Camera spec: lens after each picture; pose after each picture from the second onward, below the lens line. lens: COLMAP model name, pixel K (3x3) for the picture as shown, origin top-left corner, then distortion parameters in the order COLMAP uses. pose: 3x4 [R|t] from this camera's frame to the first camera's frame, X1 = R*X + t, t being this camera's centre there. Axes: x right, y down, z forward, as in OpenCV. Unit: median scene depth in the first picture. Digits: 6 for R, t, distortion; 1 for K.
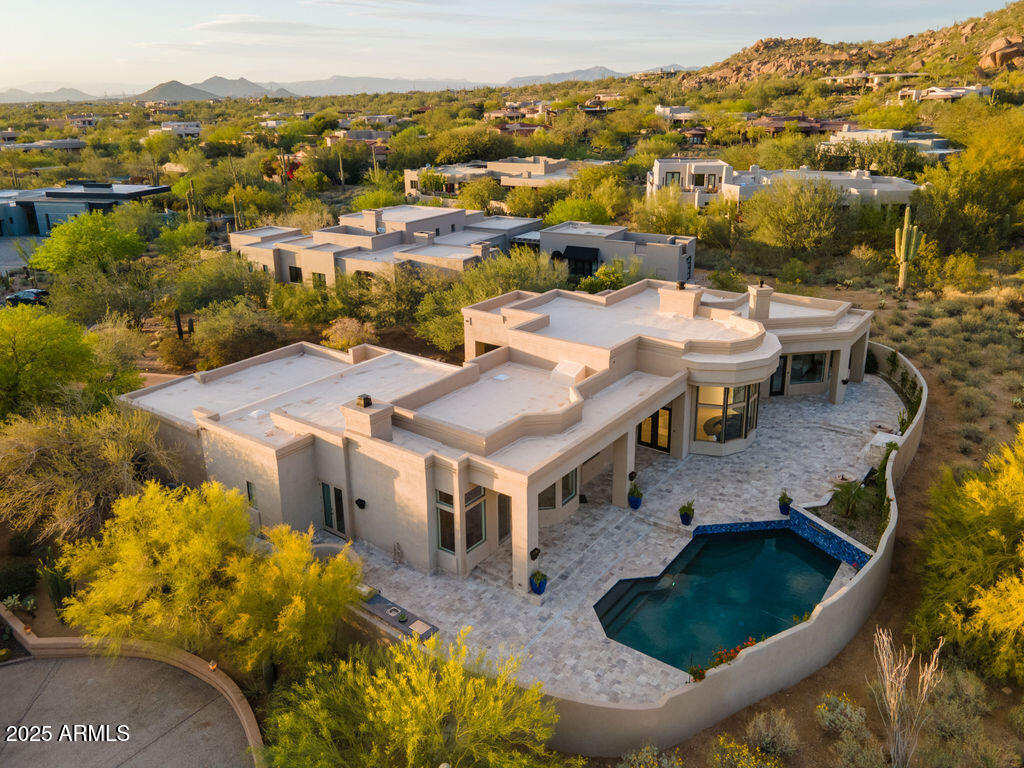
lens RADIAL K [[744.3, 0, 512.0], [0, 744.3, 384.0], [0, 0, 1]] dist [0.031062, 0.002204]
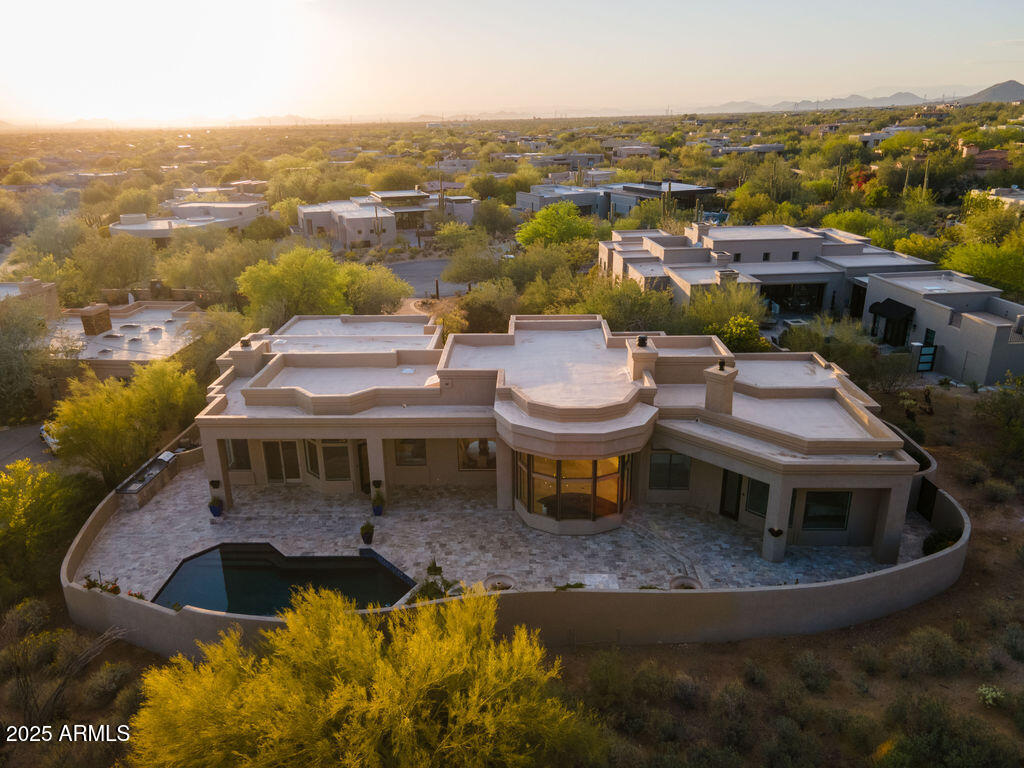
lens RADIAL K [[744.3, 0, 512.0], [0, 744.3, 384.0], [0, 0, 1]] dist [0.031062, 0.002204]
pose [[0.573493, 0.281808, -0.769214, 0.926814], [-0.284513, 0.949038, 0.135568, -0.182763], [0.768218, 0.141104, 0.624445, 0.423309]]
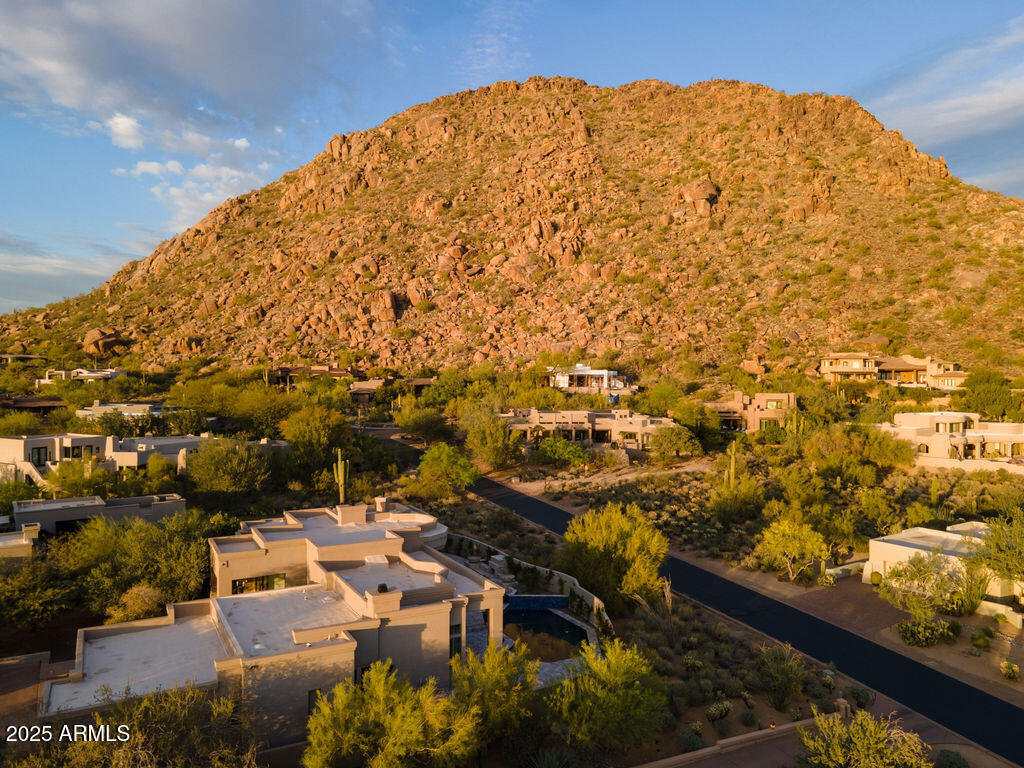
lens RADIAL K [[744.3, 0, 512.0], [0, 744.3, 384.0], [0, 0, 1]] dist [0.031062, 0.002204]
pose [[0.437516, -0.002800, 0.899206, -1.228420], [0.310815, 0.938829, -0.148305, -0.049995], [-0.843786, 0.344372, 0.411623, 0.070014]]
